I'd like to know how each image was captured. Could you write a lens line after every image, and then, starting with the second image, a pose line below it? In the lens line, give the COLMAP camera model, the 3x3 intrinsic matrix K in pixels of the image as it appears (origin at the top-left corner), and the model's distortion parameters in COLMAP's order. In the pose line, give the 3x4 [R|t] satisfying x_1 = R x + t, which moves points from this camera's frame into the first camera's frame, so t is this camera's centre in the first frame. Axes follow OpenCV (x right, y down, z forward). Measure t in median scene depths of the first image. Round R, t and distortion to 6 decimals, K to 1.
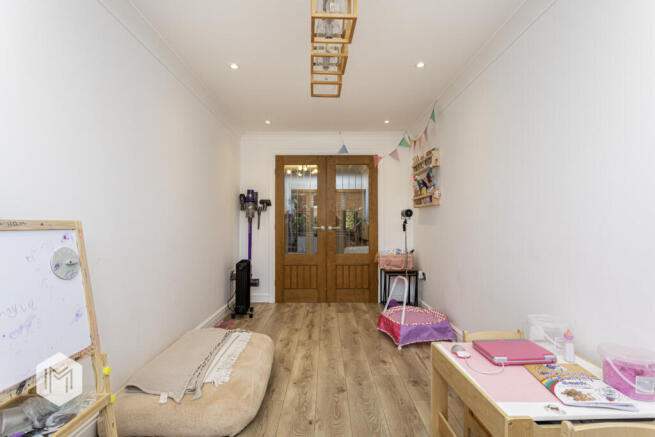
lens RADIAL K [[308.7, 0, 328.8], [0, 308.7, 220.7], [0, 0, 1]] dist [0.004612, -0.000908]
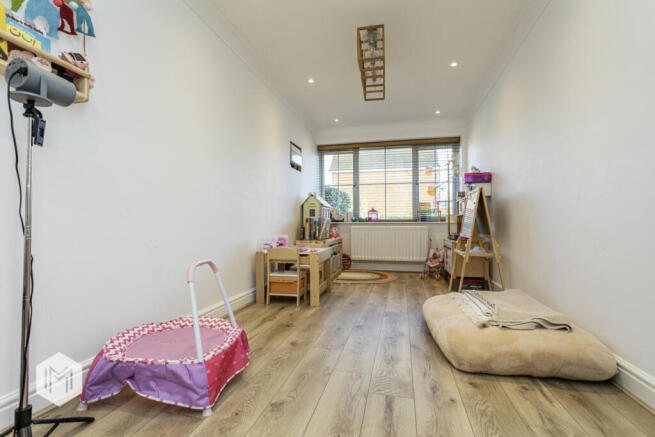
lens RADIAL K [[308.7, 0, 327.5], [0, 308.7, 218.5], [0, 0, 1]] dist [0.004612, -0.000908]
pose [[-0.970072, 0.009778, 0.242620, -0.105253], [0.003988, 0.999696, -0.024343, 0.157085], [-0.242784, -0.022647, -0.969816, 1.782986]]
